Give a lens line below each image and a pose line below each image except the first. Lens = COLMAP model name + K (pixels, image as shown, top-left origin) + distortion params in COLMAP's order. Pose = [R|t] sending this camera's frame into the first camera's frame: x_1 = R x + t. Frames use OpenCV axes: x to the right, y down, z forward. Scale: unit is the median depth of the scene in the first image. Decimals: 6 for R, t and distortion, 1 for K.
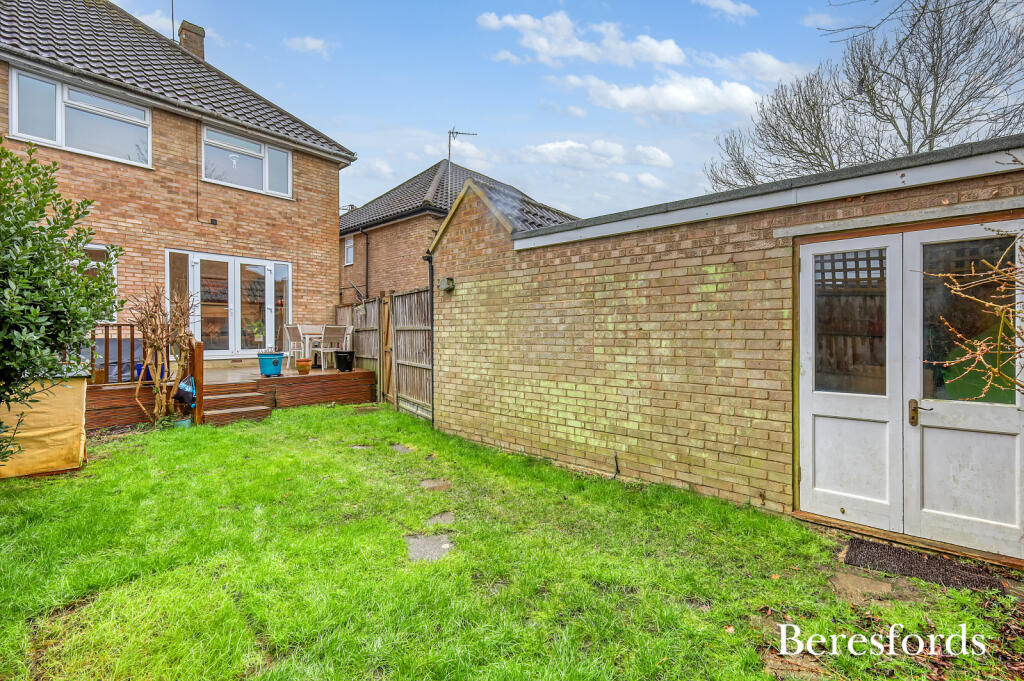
lens RADIAL K [[440.8, 0, 512.4], [0, 440.8, 339.5], [0, 0, 1]] dist [0.002157, -0.000881]
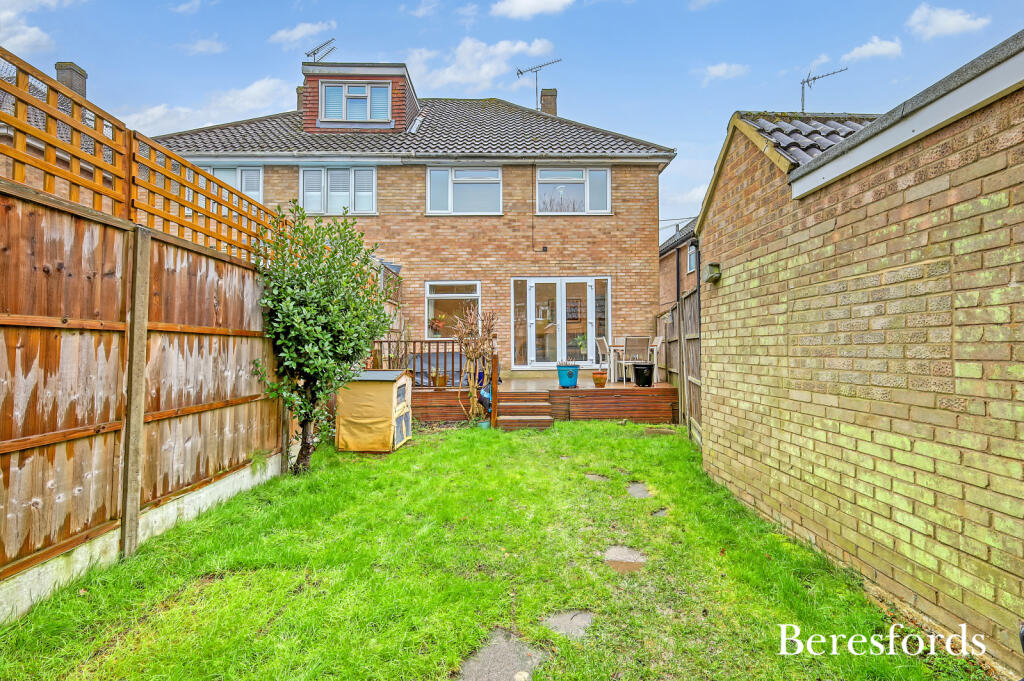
lens RADIAL K [[440.8, 0, 514.6], [0, 440.8, 343.7], [0, 0, 1]] dist [0.002157, -0.000881]
pose [[0.688370, -0.019387, -0.725101, 0.159644], [0.004858, 0.999744, -0.022118, 0.004502], [0.725343, 0.011703, 0.688288, 0.287697]]
